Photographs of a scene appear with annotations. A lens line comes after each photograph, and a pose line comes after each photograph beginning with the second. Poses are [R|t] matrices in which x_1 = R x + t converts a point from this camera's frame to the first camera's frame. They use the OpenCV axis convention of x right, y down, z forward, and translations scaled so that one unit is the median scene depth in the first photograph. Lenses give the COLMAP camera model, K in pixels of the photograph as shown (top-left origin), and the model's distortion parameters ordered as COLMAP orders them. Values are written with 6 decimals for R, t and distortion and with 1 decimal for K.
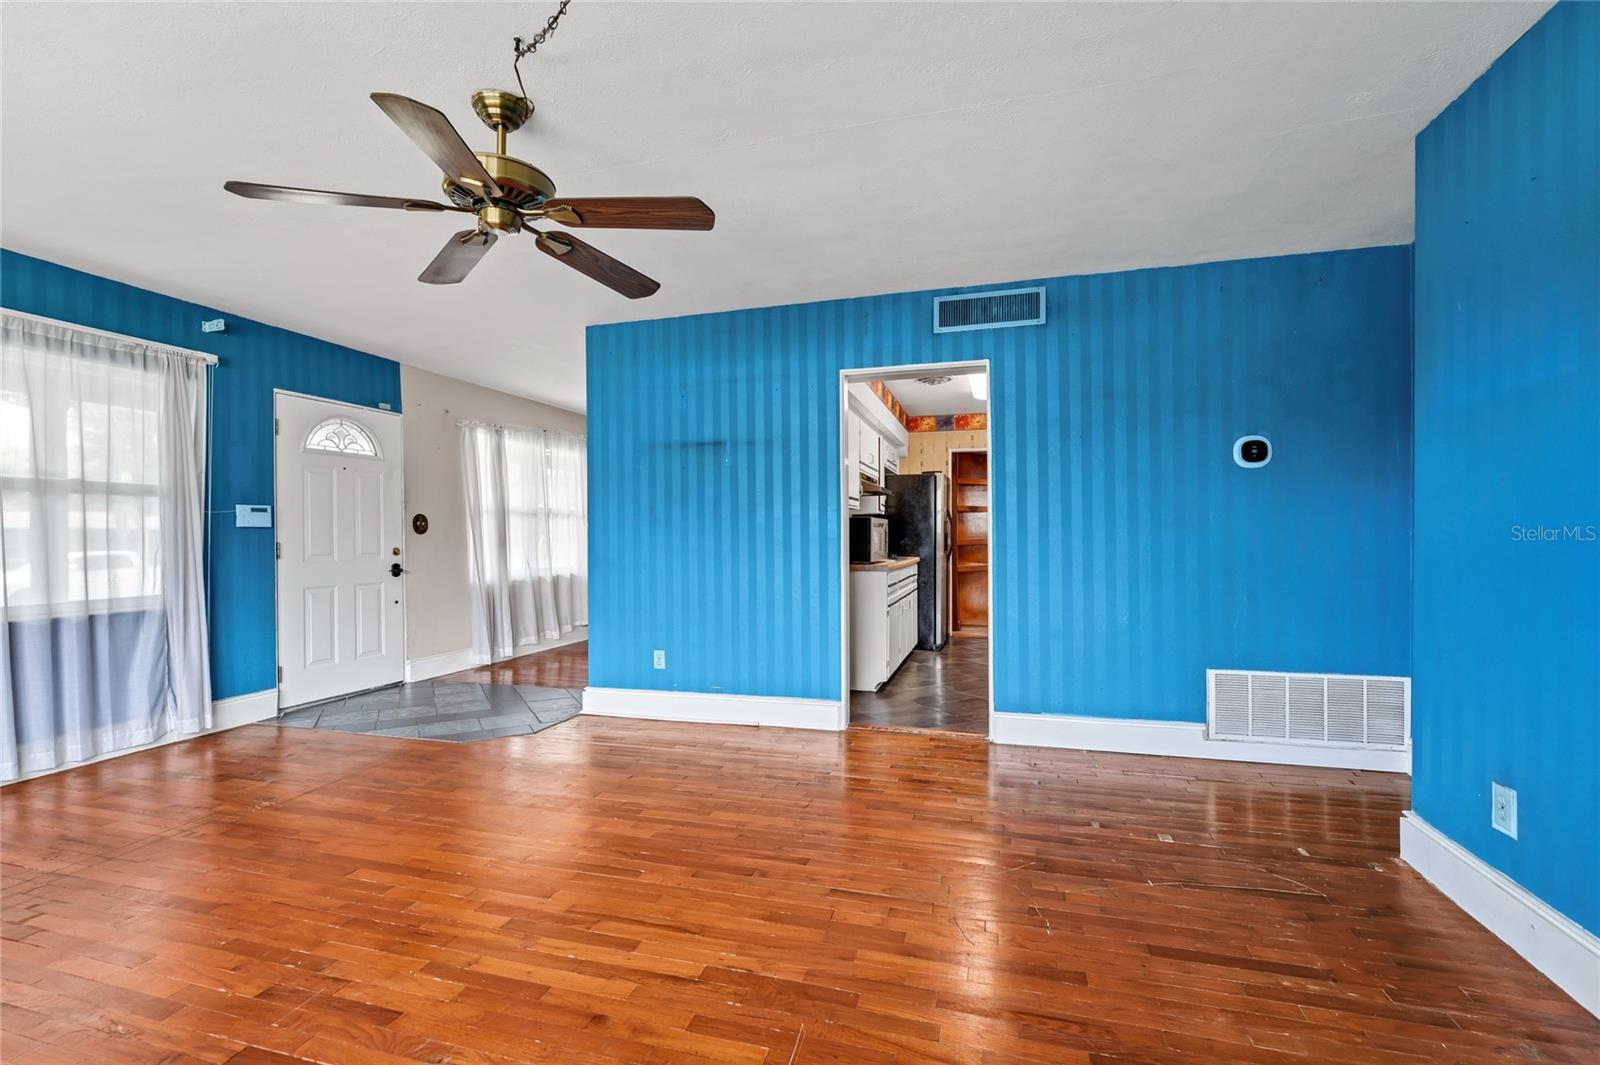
lens RADIAL K [[695.6, 0, 754.2], [0, 695.6, 550.3], [0, 0, 1]] dist [0.000200, -0.000193]
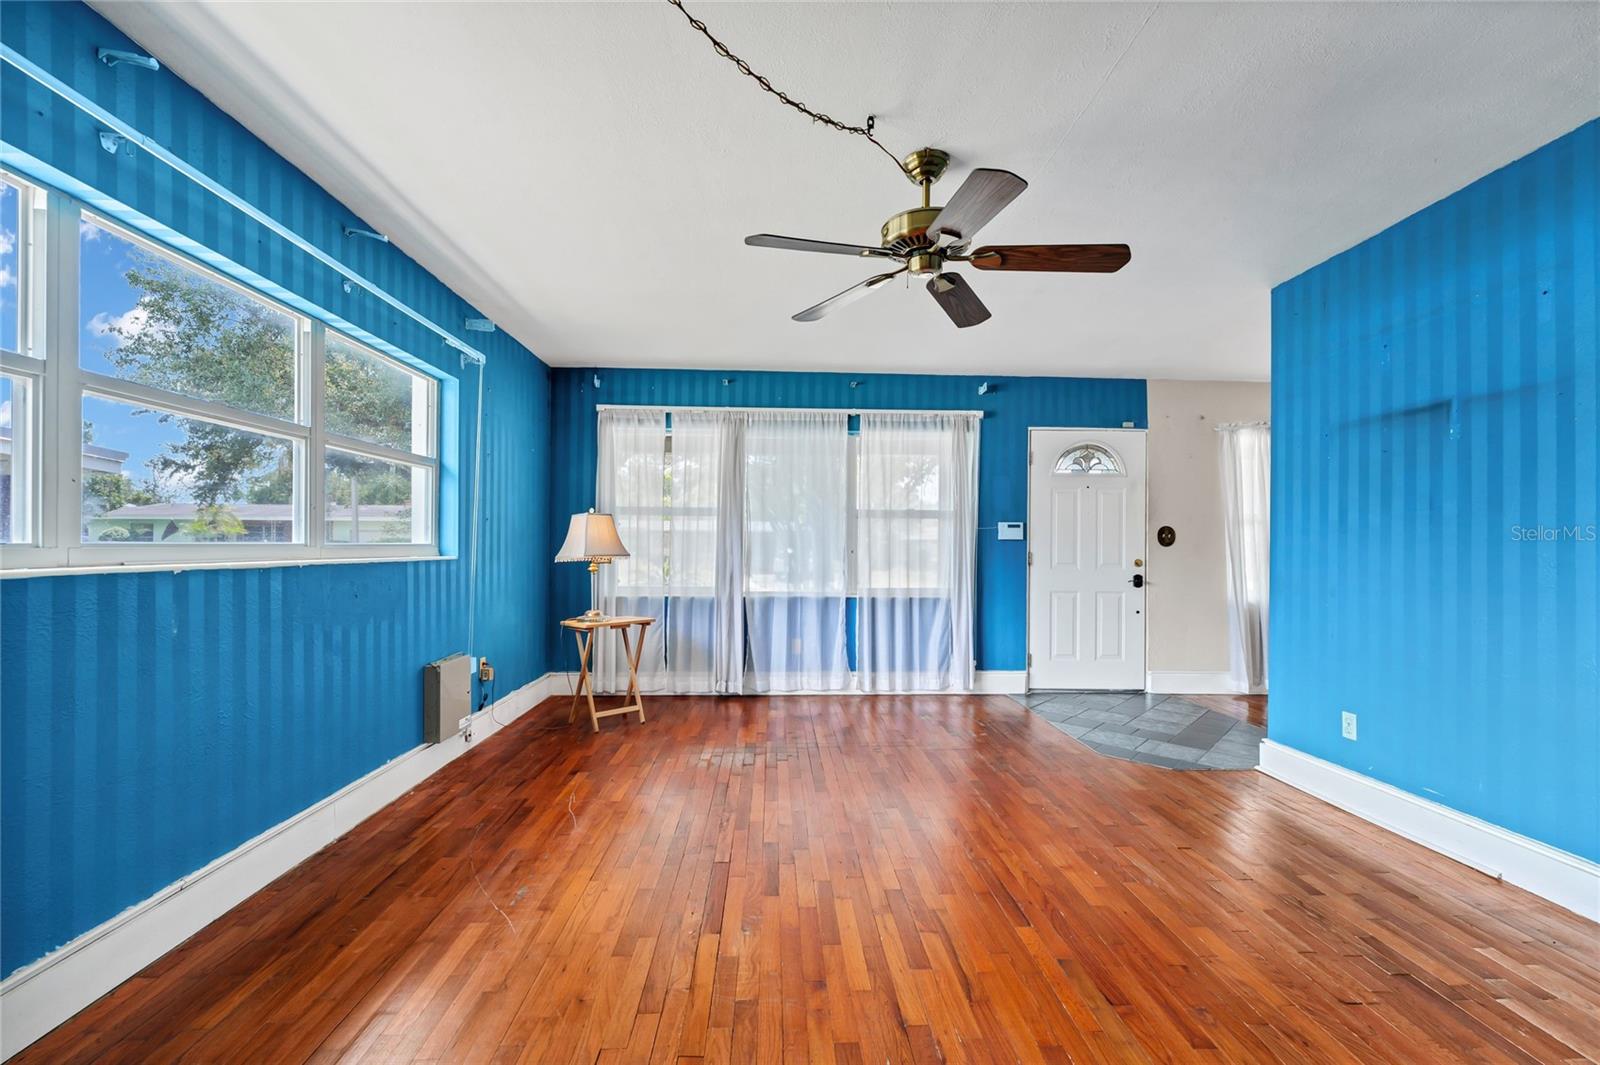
lens RADIAL K [[660.5, 0, 793.0], [0, 660.5, 550.2], [0, 0, 1]] dist [-0.000646, 0.000064]
pose [[0.352730, 0.013042, -0.935634, 0.286507], [-0.029851, 0.999551, 0.002680, -0.006131], [0.935249, 0.026984, 0.352961, 0.224514]]
